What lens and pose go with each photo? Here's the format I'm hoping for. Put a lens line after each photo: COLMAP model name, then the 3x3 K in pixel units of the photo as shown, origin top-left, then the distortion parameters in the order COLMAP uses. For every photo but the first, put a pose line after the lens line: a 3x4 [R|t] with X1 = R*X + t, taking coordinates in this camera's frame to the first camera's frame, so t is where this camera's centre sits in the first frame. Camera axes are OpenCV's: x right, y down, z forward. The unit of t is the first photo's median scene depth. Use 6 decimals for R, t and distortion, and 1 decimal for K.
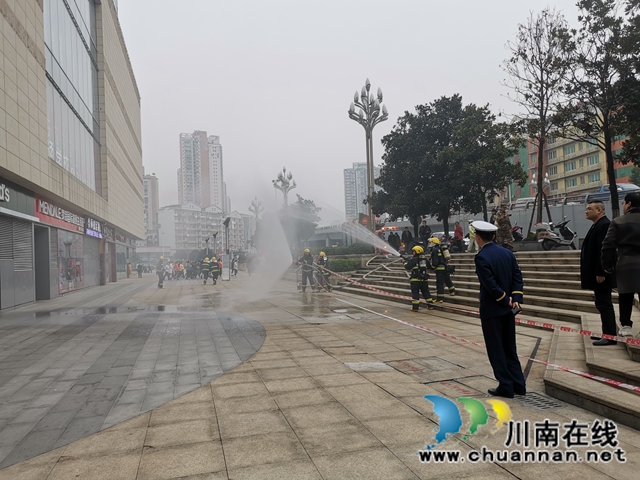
lens RADIAL K [[500.8, 0, 319.8], [0, 500.8, 237.8], [0, 0, 1]] dist [0.013377, 0.000425]
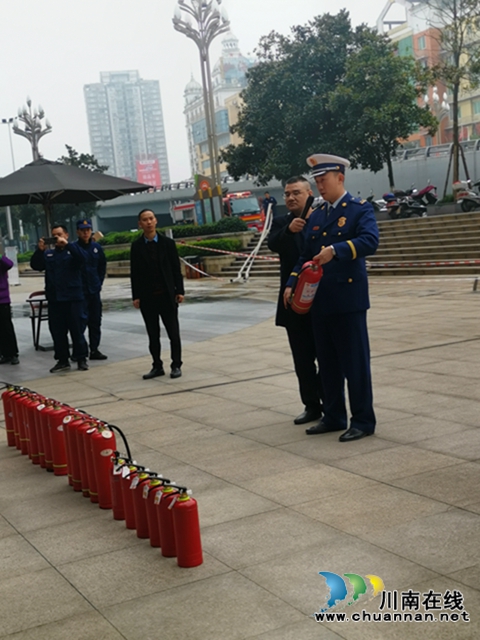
lens RADIAL K [[919.4, 0, 239.7], [0, 919.4, 321.0], [0, 0, 1]] dist [0.016624, 0.000000]
pose [[0.976715, -0.076916, 0.200280, -0.188203], [0.052880, 0.991032, 0.122714, -0.003809], [-0.207923, -0.109266, 0.972023, -0.350467]]
